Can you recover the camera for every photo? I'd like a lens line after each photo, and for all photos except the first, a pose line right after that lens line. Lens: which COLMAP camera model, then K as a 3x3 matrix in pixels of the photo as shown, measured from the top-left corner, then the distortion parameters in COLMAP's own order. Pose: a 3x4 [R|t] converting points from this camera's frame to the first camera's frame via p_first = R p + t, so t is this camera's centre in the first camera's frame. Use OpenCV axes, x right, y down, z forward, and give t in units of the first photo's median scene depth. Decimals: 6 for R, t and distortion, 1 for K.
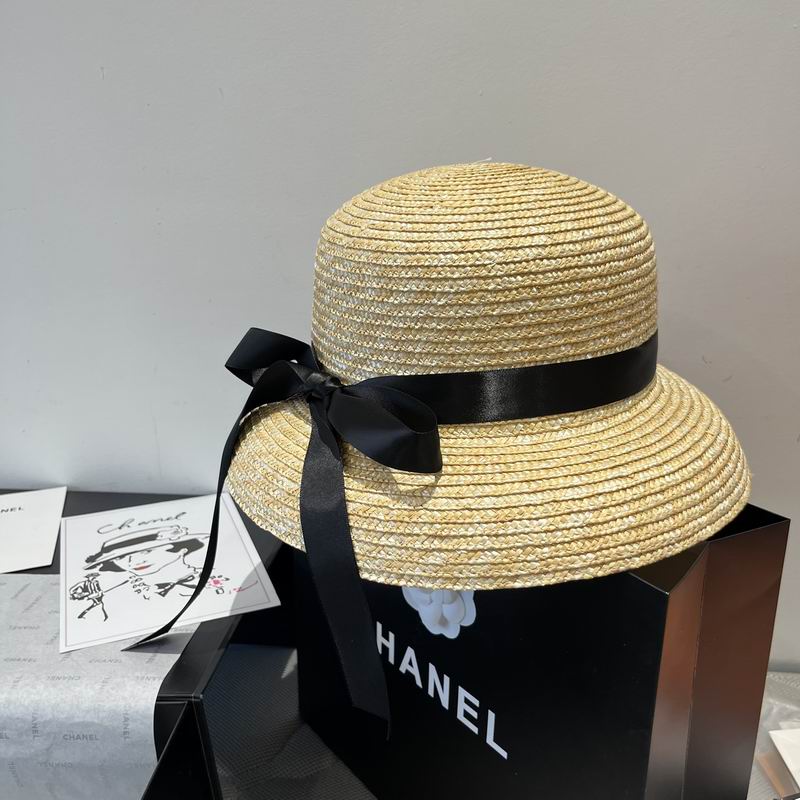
lens RADIAL K [[879.6, 0, 400.2], [0, 879.6, 404.5], [0, 0, 1]] dist [0.007140, 0.000000]
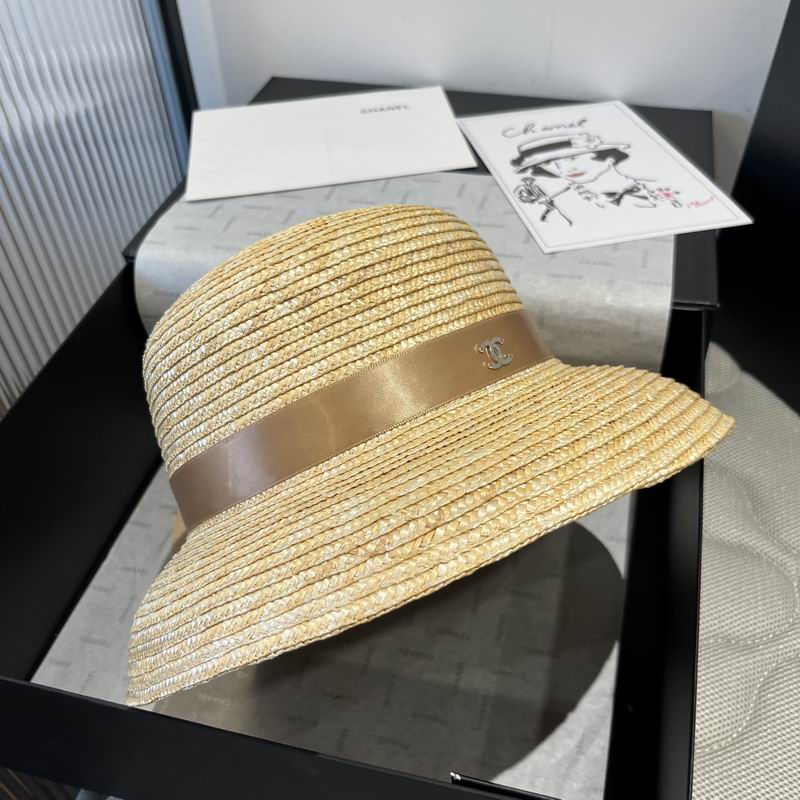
lens RADIAL K [[879.6, 0, 403.6], [0, 879.6, 428.0], [0, 0, 1]] dist [0.007140, 0.000000]
pose [[0.989651, 0.099816, -0.103089, -0.422481], [-0.048313, 0.908255, 0.415619, 0.055398], [0.135116, -0.406338, 0.903678, -0.006274]]
